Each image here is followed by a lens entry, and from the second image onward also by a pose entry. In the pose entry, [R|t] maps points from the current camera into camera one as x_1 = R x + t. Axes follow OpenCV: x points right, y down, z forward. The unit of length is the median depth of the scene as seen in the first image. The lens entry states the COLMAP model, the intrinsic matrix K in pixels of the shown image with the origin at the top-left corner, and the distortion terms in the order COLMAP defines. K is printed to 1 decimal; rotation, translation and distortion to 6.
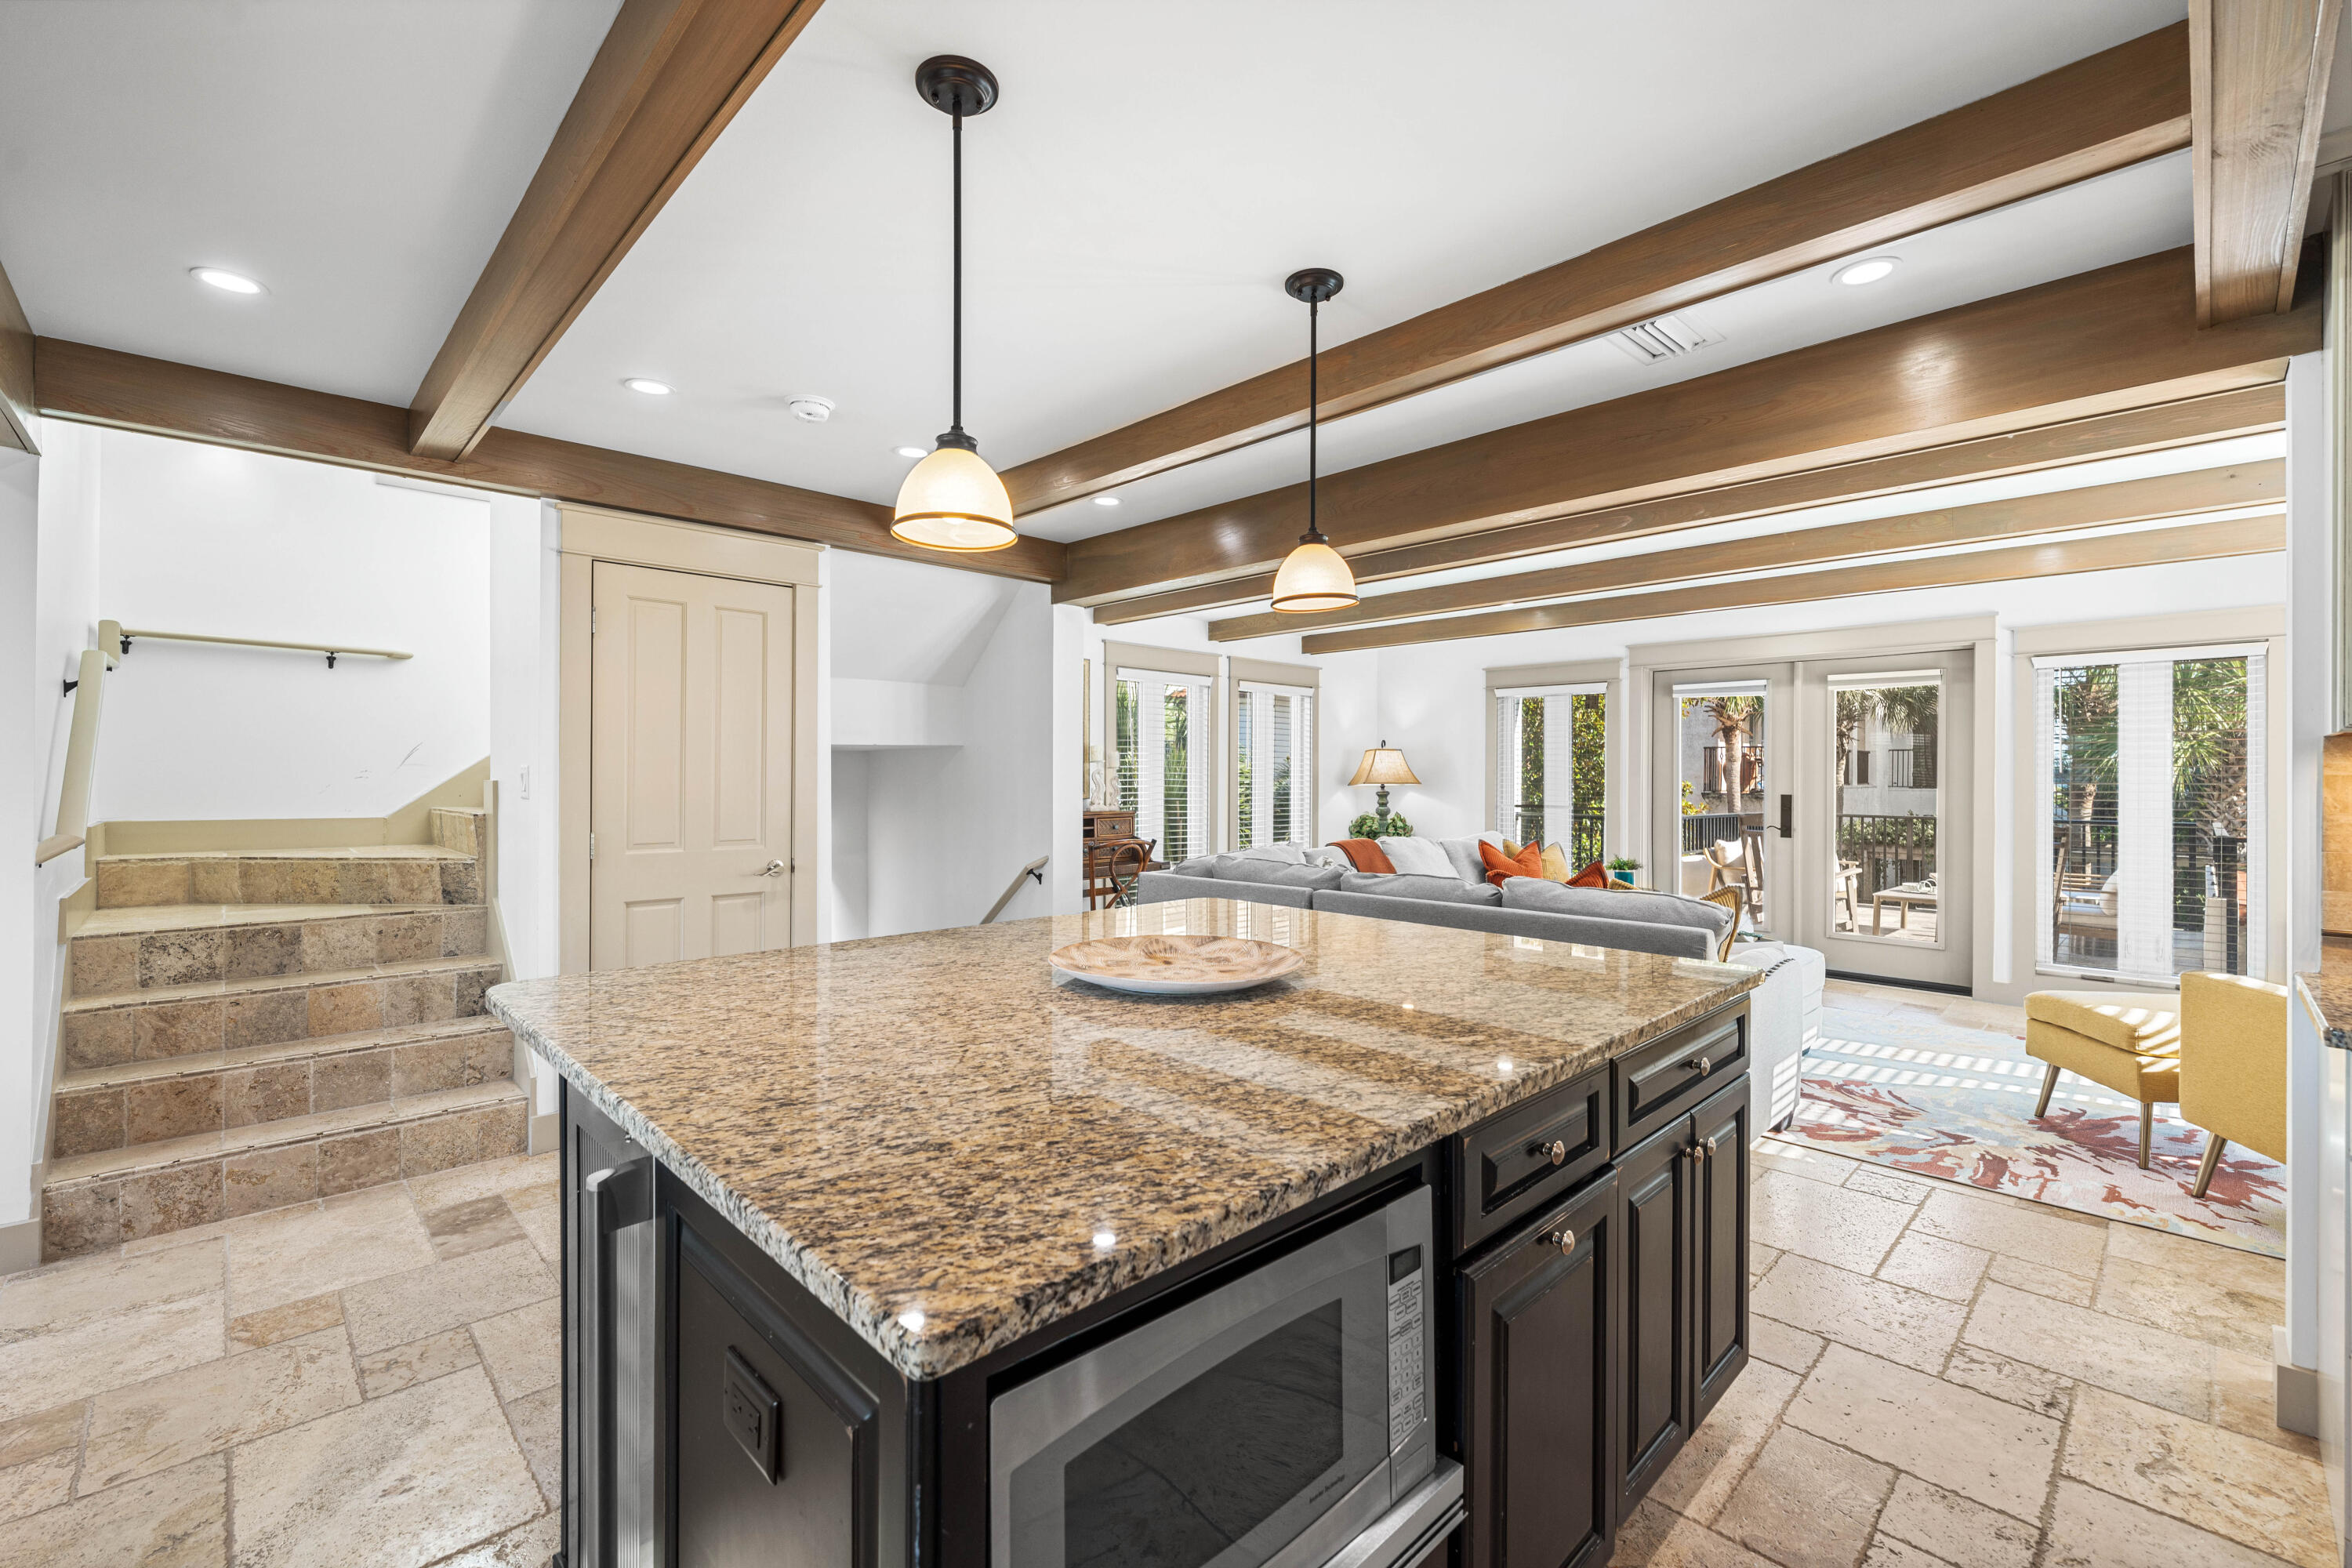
lens RADIAL K [[974.7, 0, 1123.7], [0, 974.7, 771.0], [0, 0, 1]] dist [0.001282, 0.000293]
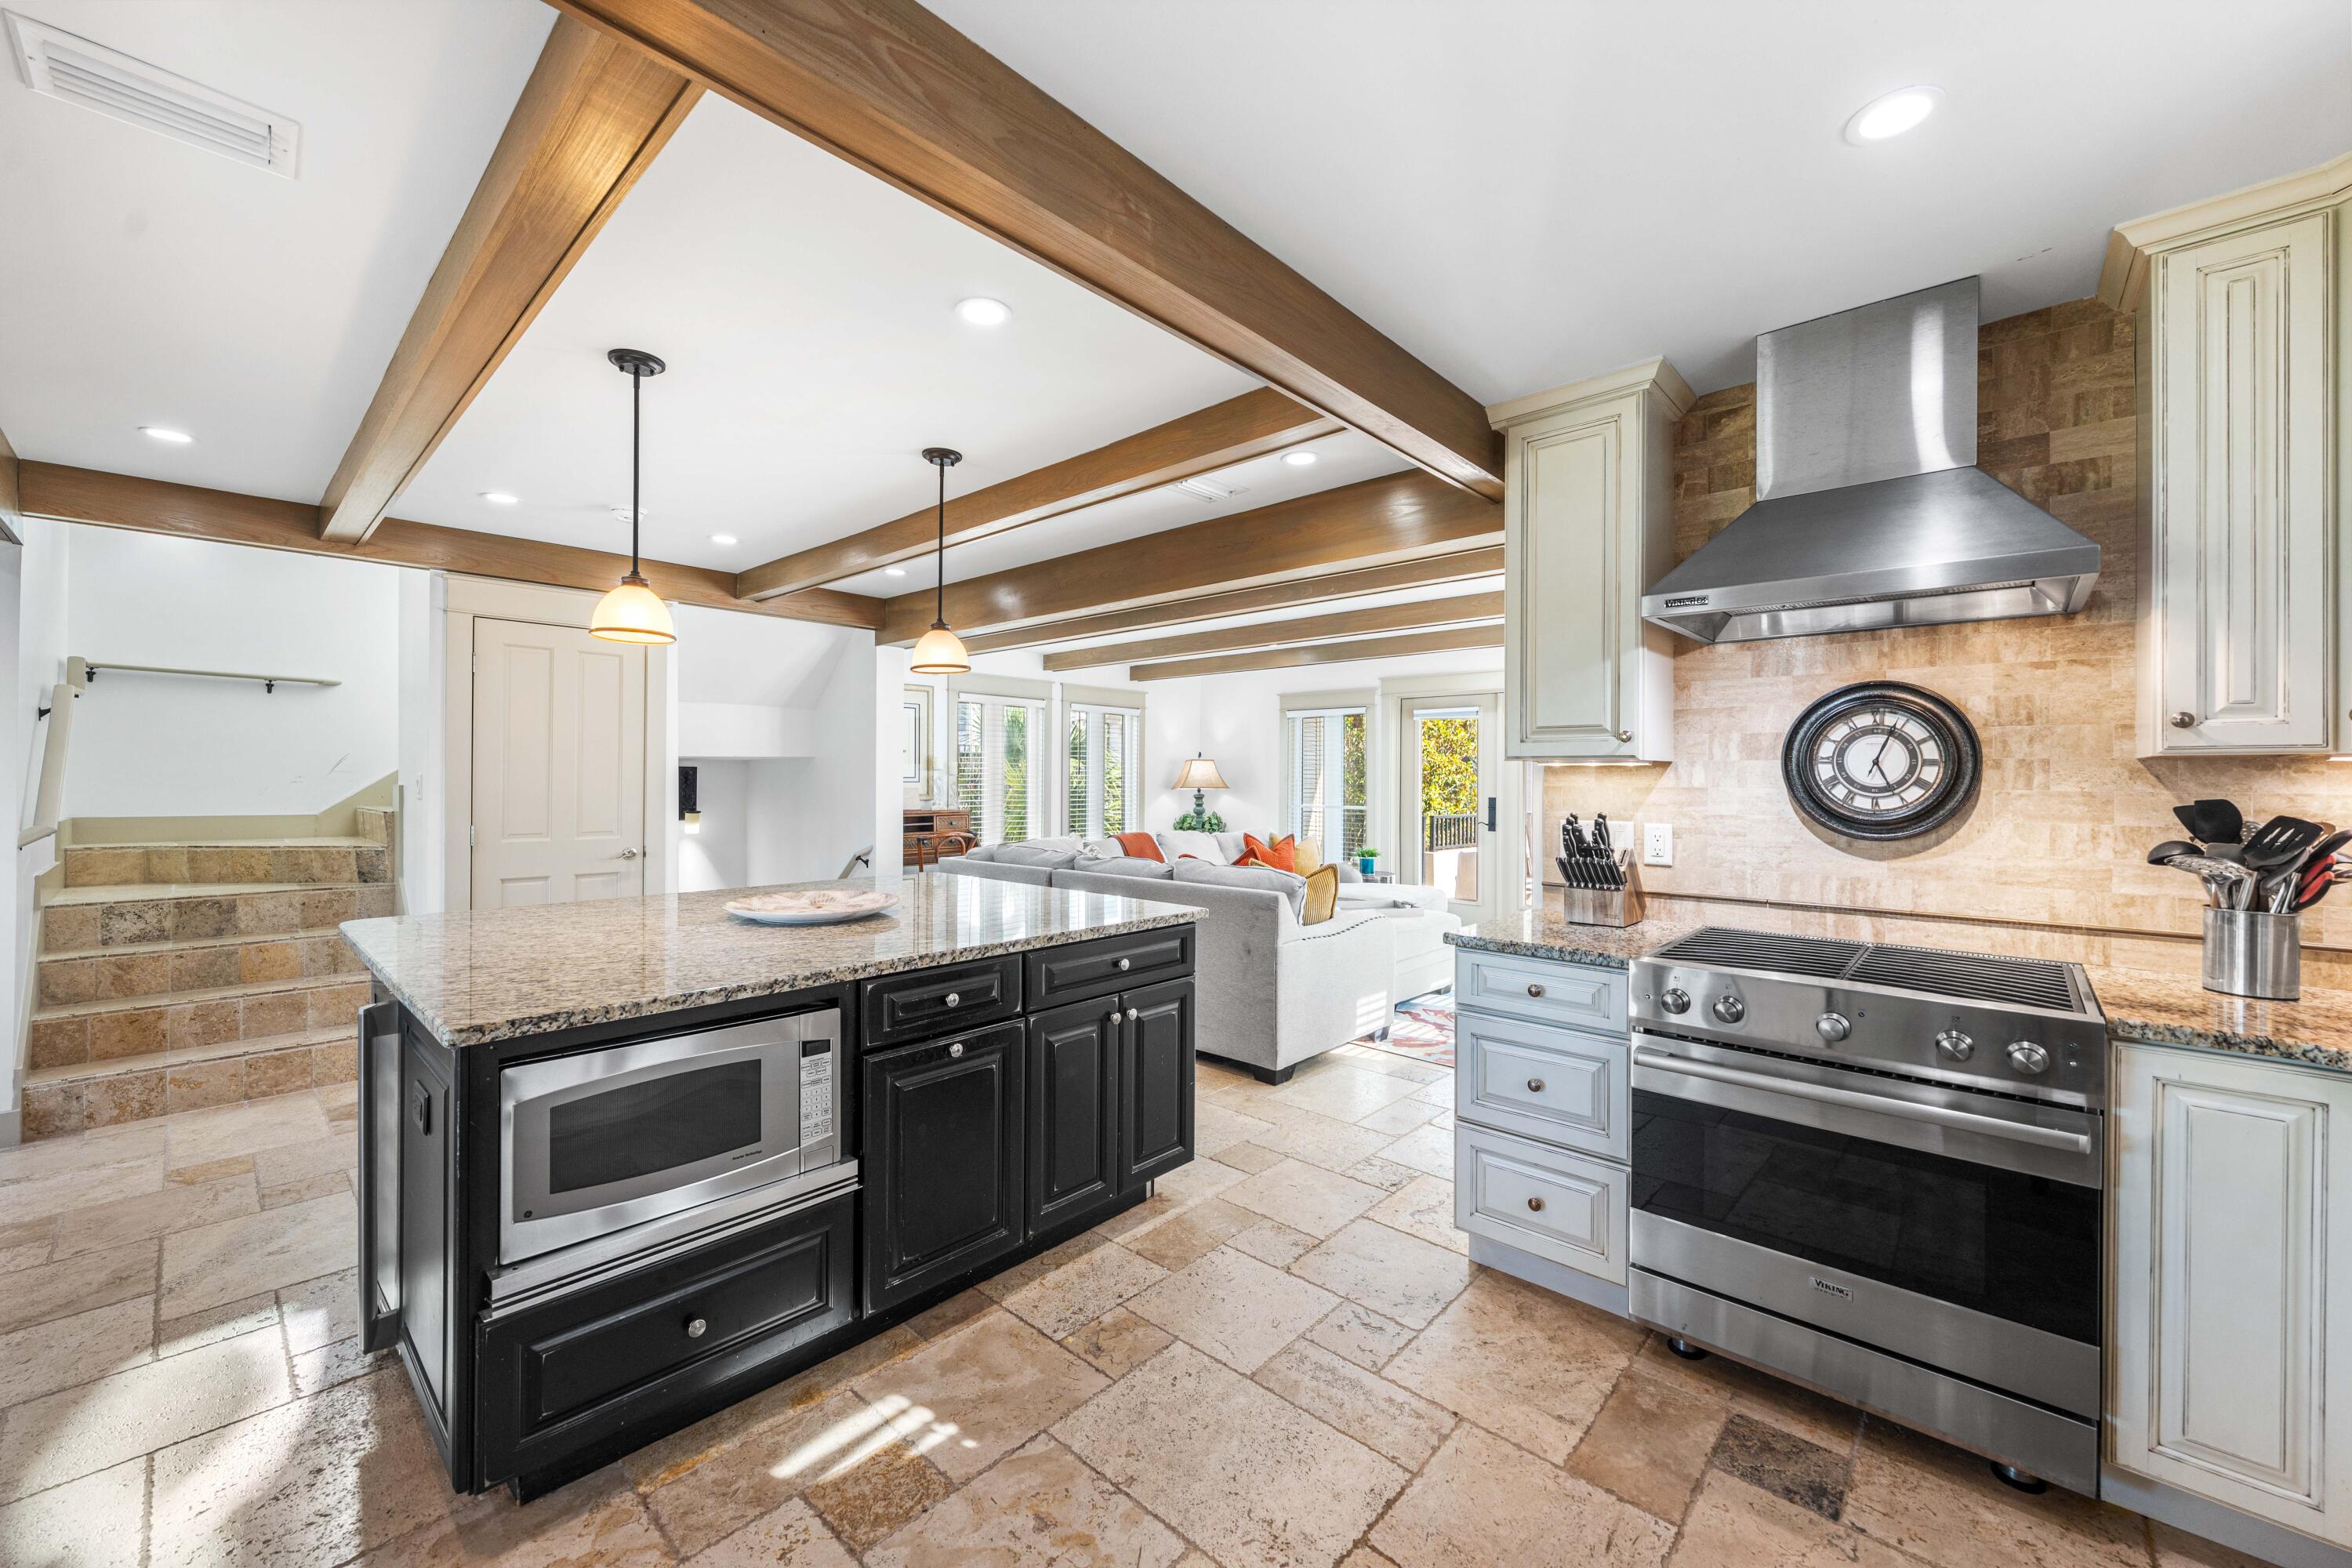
lens RADIAL K [[944.5, 0, 1184.0], [0, 944.5, 774.3], [0, 0, 1]] dist [0.002066, 0.000331]
pose [[0.998250, 0.003111, 0.059051, 0.370463], [-0.003169, 0.999995, 0.000873, -0.010674], [-0.059048, -0.001059, 0.998255, -0.358015]]
